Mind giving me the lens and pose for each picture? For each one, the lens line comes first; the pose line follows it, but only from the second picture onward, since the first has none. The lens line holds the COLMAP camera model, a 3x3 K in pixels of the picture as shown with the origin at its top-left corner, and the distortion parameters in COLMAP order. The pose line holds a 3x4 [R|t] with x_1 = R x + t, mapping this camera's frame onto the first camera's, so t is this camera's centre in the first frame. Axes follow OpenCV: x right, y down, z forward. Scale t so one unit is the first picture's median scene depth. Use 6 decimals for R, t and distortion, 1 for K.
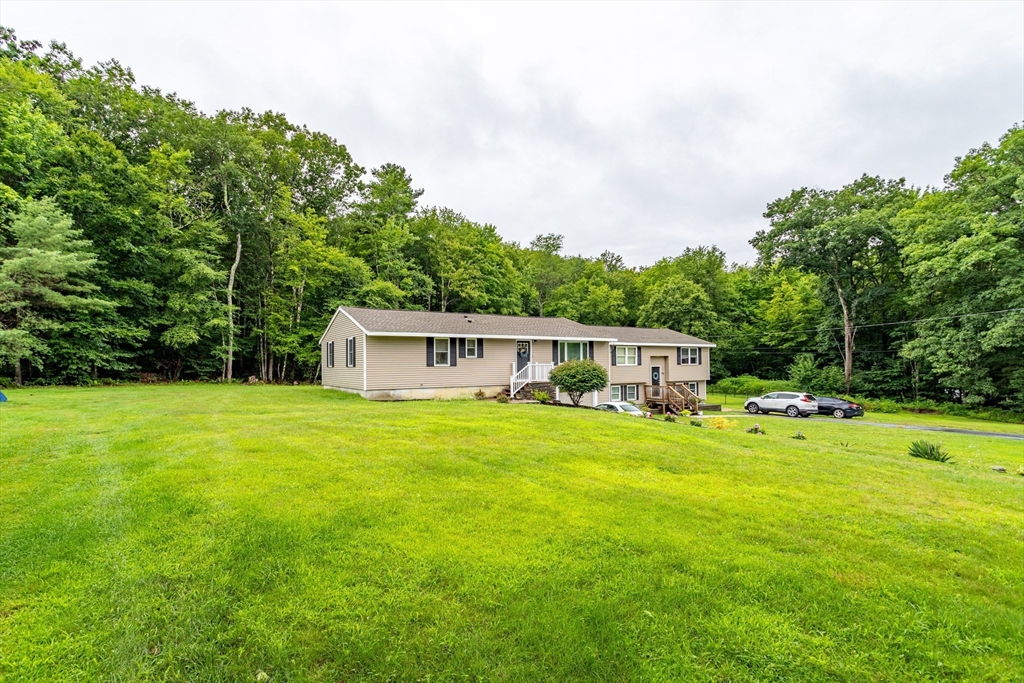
lens RADIAL K [[503.6, 0, 512.0], [0, 503.6, 341.5], [0, 0, 1]] dist [-0.000158, 0.000211]
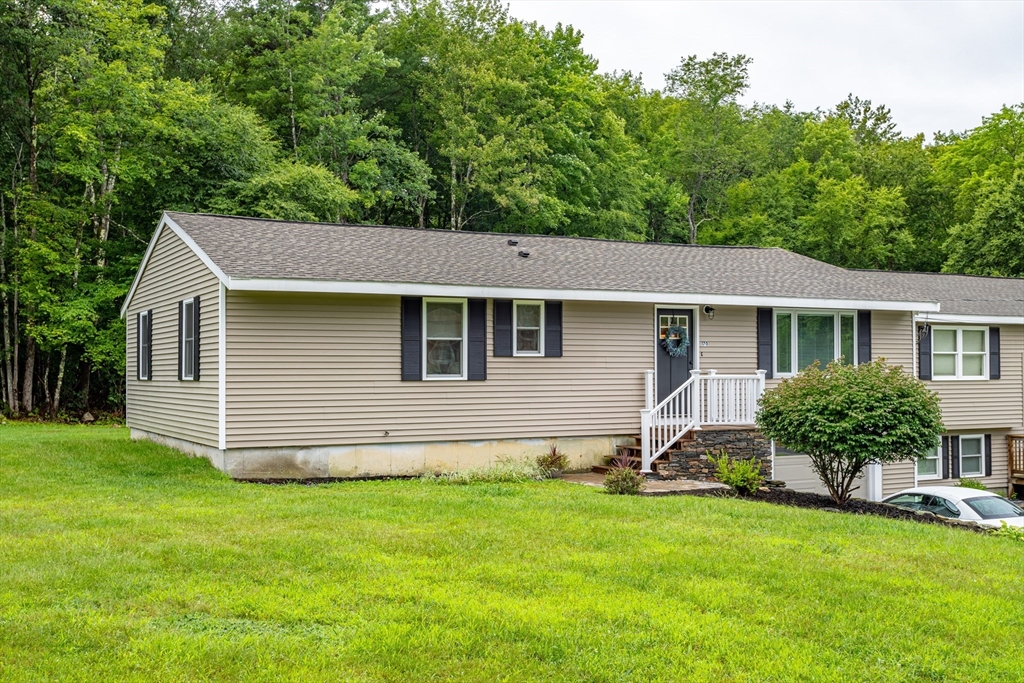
lens RADIAL K [[938.3, 0, 512.0], [0, 938.3, 341.5], [0, 0, 1]] dist [0.004557, 0.002218]
pose [[0.996559, 0.003124, -0.082822, -0.030540], [-0.001753, 0.999860, 0.016628, 0.008734], [0.082863, -0.016425, 0.996426, 0.279049]]
